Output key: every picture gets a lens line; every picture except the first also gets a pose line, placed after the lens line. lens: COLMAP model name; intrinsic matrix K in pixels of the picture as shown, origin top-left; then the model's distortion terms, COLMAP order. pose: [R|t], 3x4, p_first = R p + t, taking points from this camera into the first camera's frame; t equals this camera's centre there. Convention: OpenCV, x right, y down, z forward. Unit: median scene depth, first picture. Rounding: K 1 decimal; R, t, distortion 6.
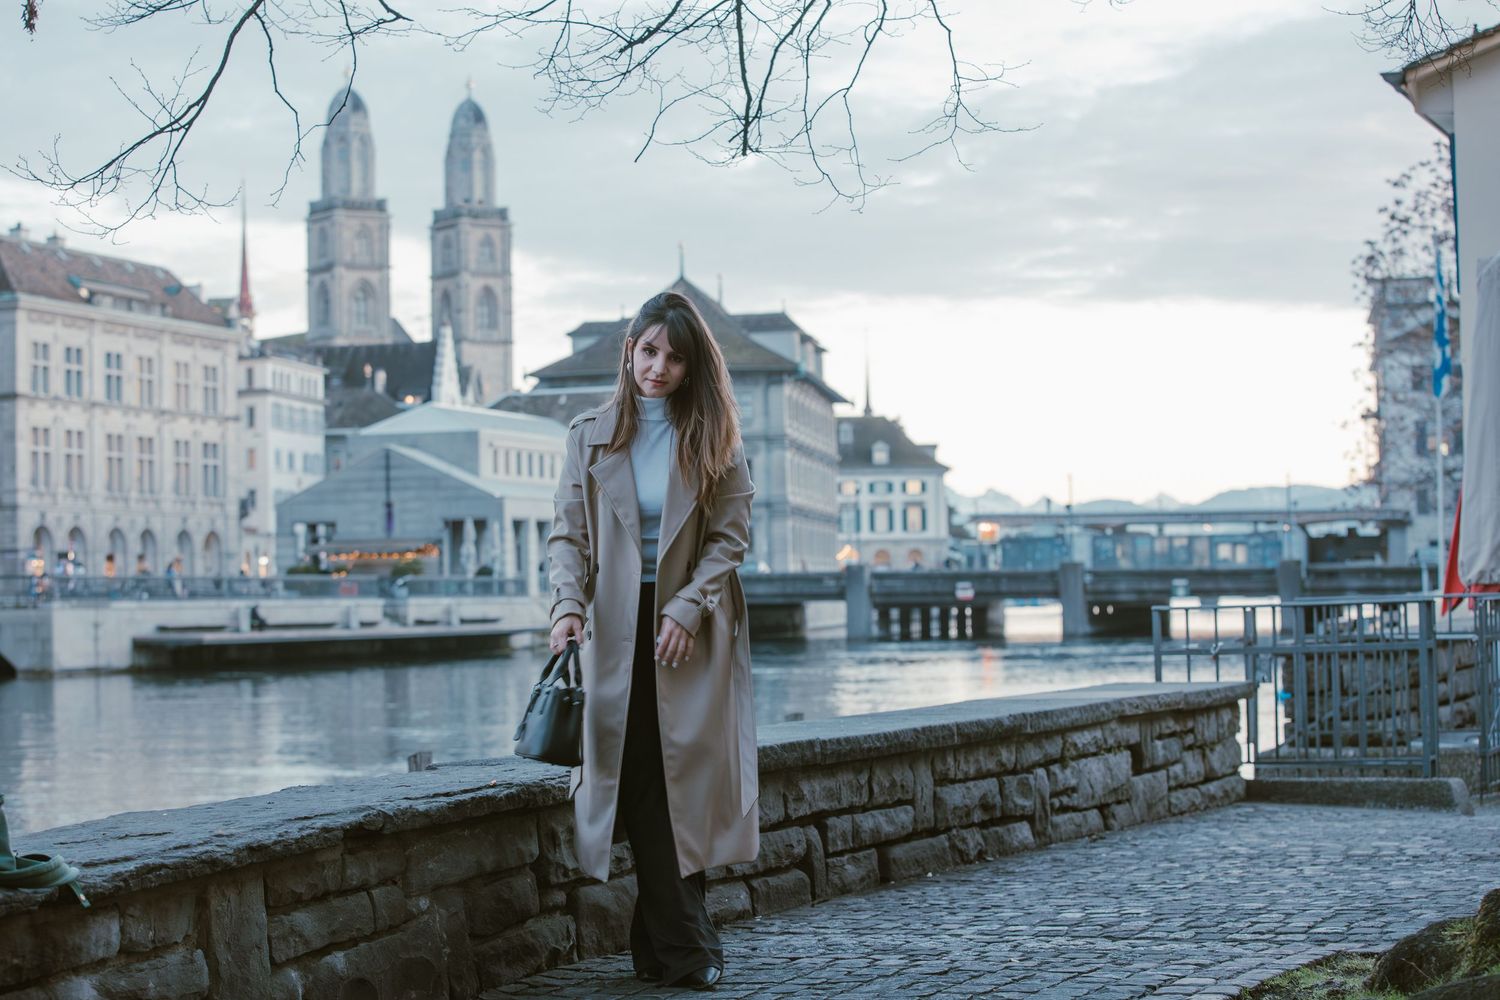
lens RADIAL K [[6206.5, 0, 750.0], [0, 6206.5, 500.0], [0, 0, 1]] dist [-0.884004, -0.115962]
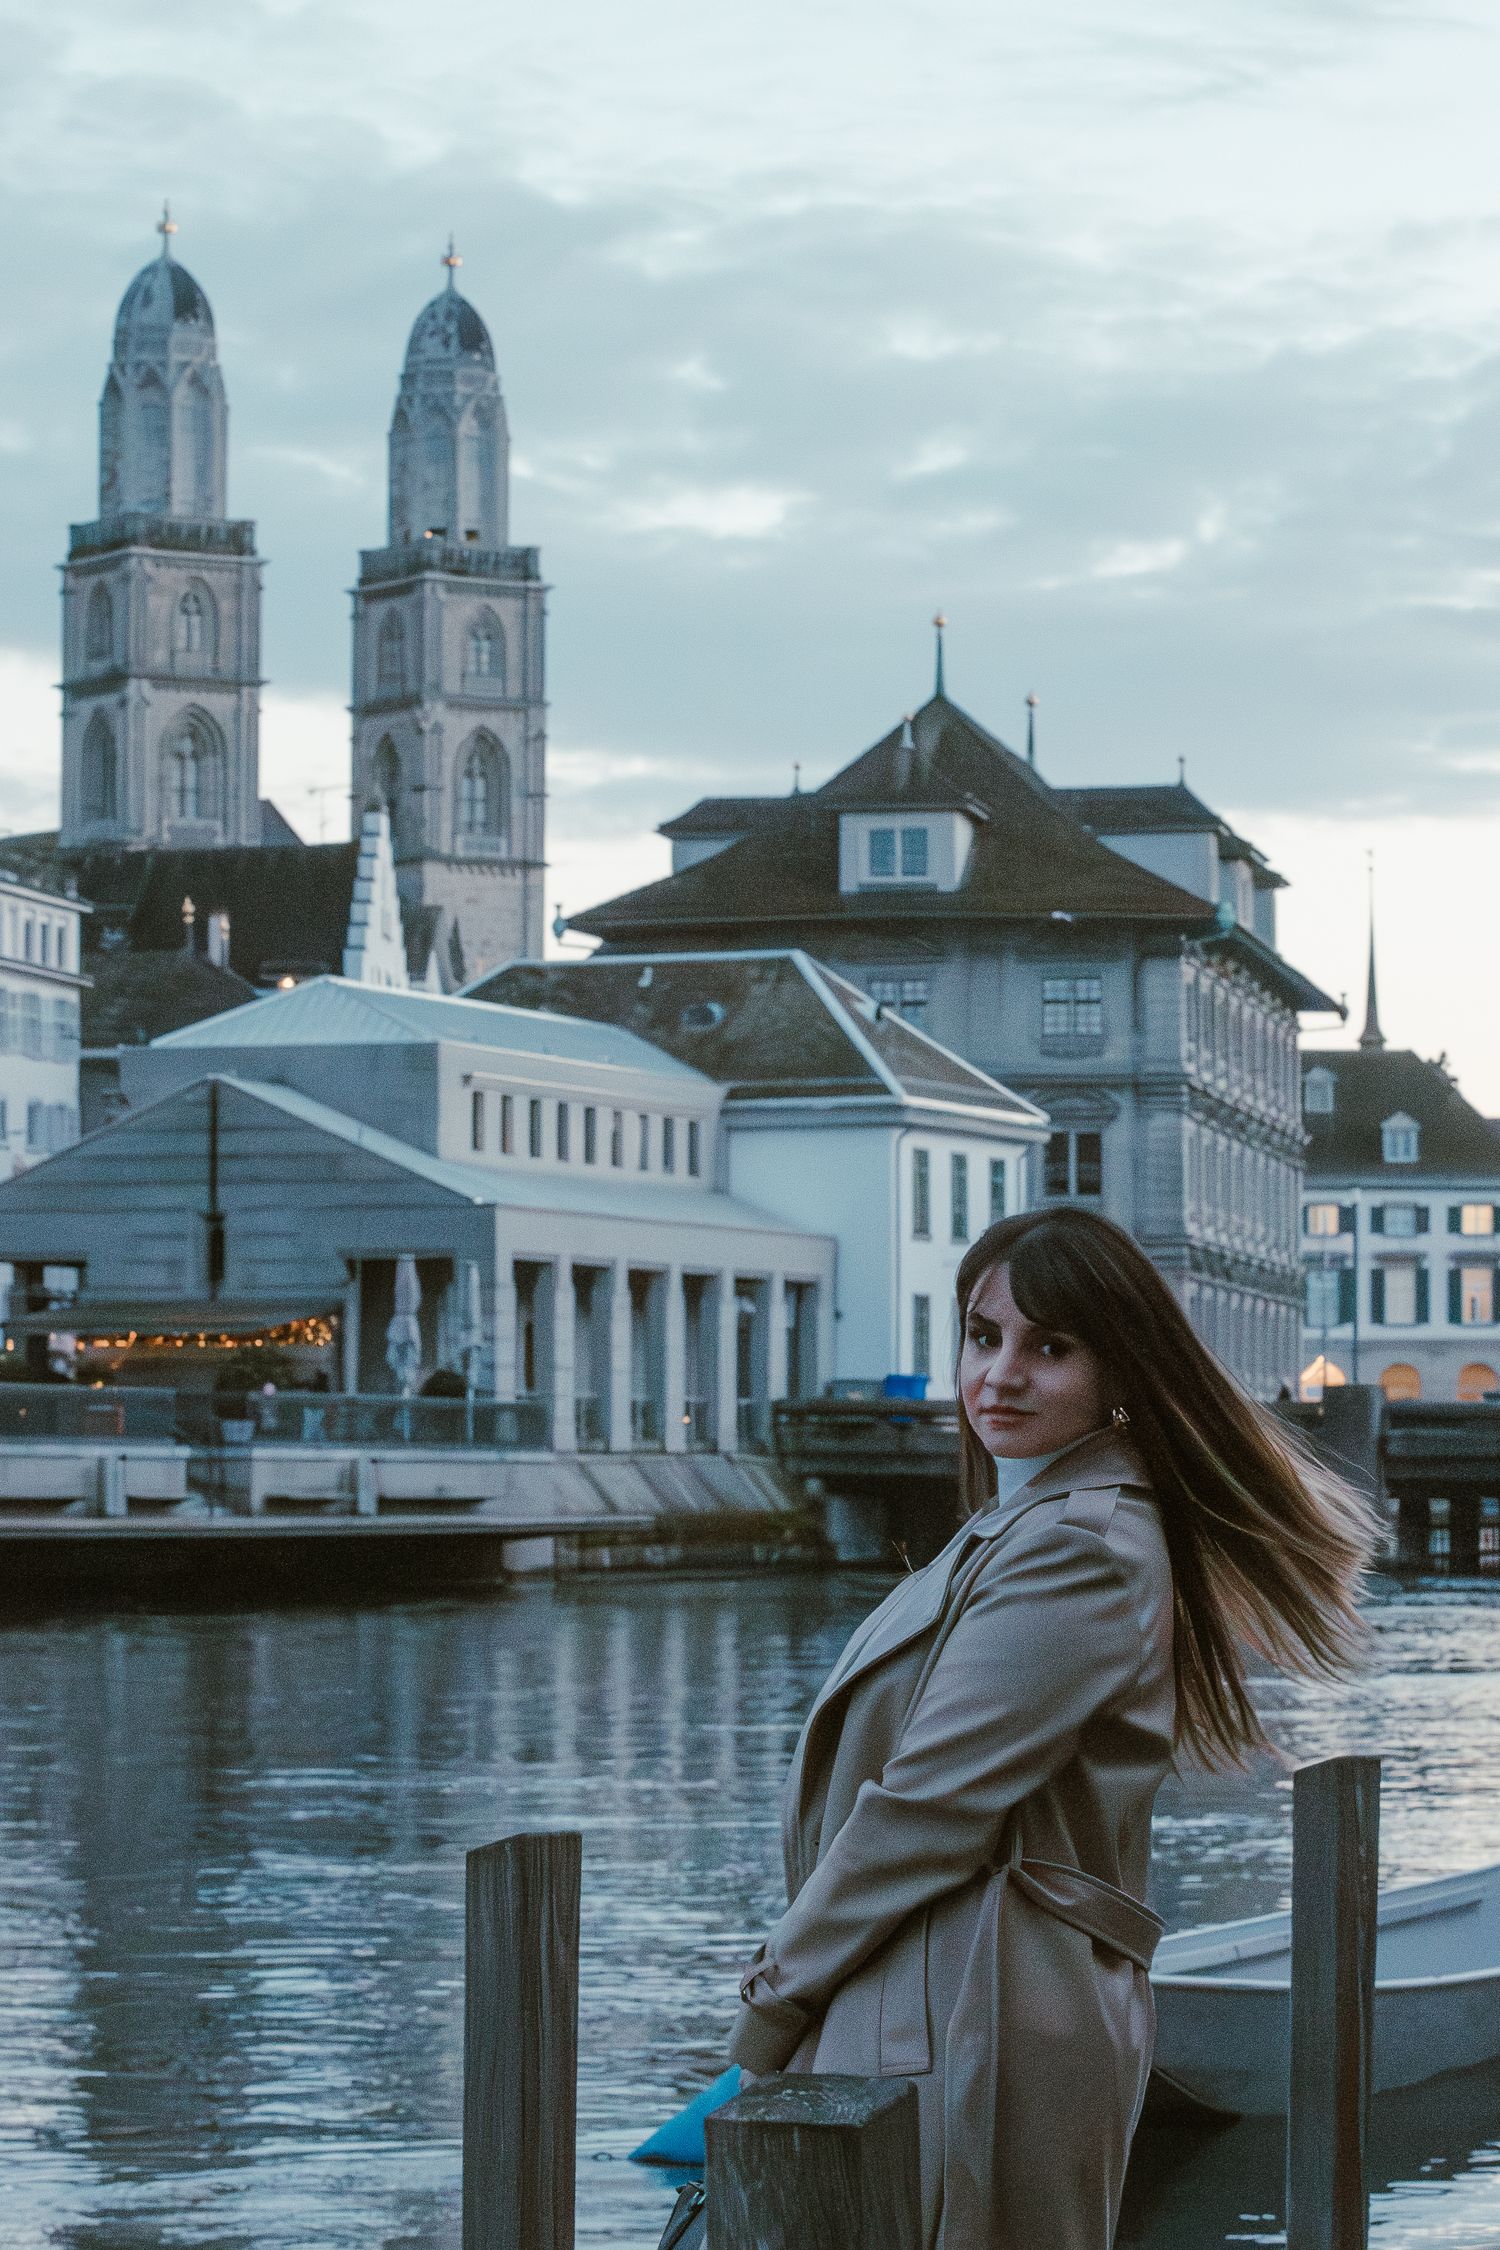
lens RADIAL K [[9309.7, 0, 750.0], [0, 9309.7, 1125.0], [0, 0, 1]] dist [-0.884004, -0.115962]
pose [[0.999226, 0.017473, -0.035238, -0.001225], [-0.018646, 0.999274, -0.033231, 0.013928], [0.034632, 0.033862, 0.998826, 0.374535]]
